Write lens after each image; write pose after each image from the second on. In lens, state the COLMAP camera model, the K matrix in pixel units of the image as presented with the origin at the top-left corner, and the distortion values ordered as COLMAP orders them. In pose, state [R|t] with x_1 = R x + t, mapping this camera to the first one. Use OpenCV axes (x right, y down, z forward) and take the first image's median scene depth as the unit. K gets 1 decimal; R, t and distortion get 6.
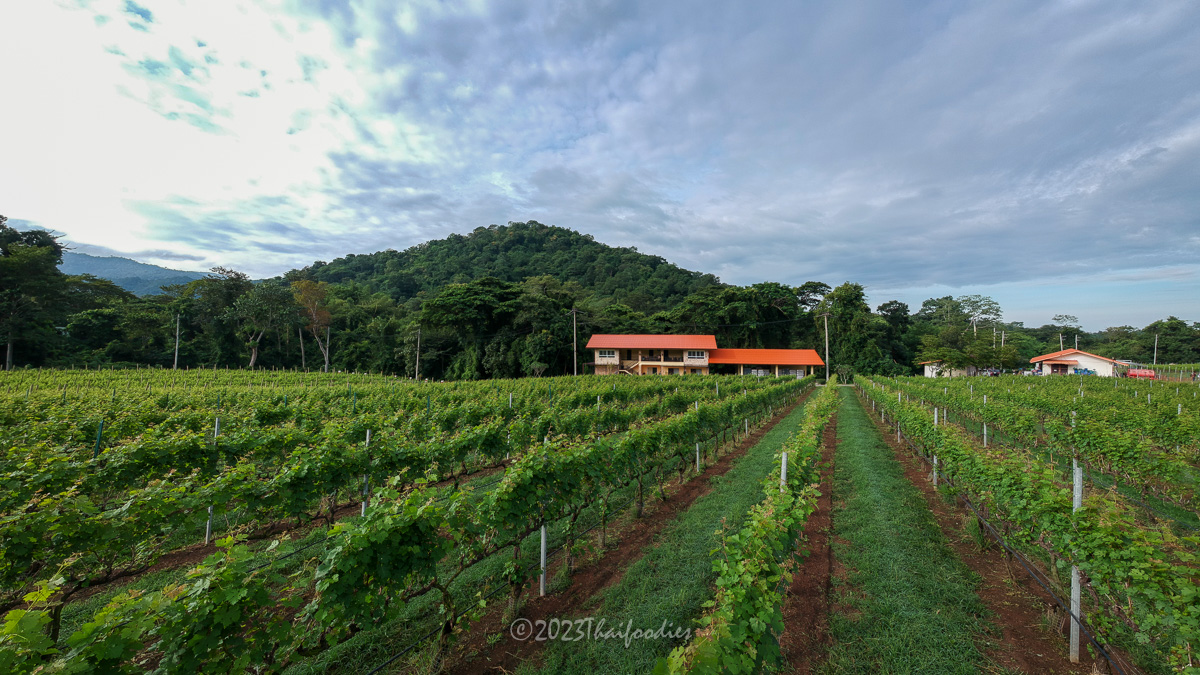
lens RADIAL K [[887.8, 0, 600.9], [0, 887.8, 339.0], [0, 0, 1]] dist [-0.003638, -0.000071]
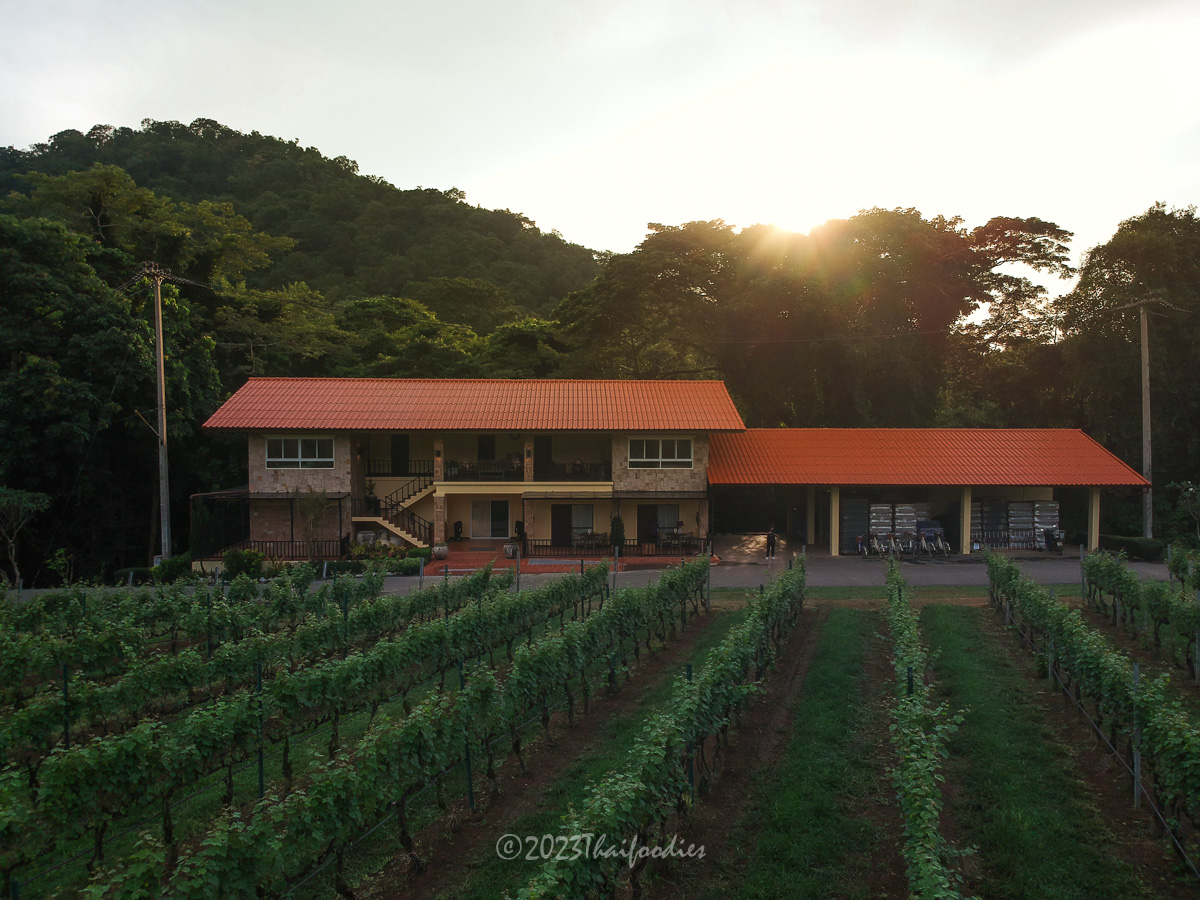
lens RADIAL K [[873.1, 0, 601.9], [0, 873.1, 447.8], [0, 0, 1]] dist [-0.012275, -0.003407]
pose [[0.987379, -0.003979, 0.158326, 0.049885], [0.000803, 0.999797, 0.020123, 0.010674], [-0.158374, -0.019742, 0.987182, 0.745953]]
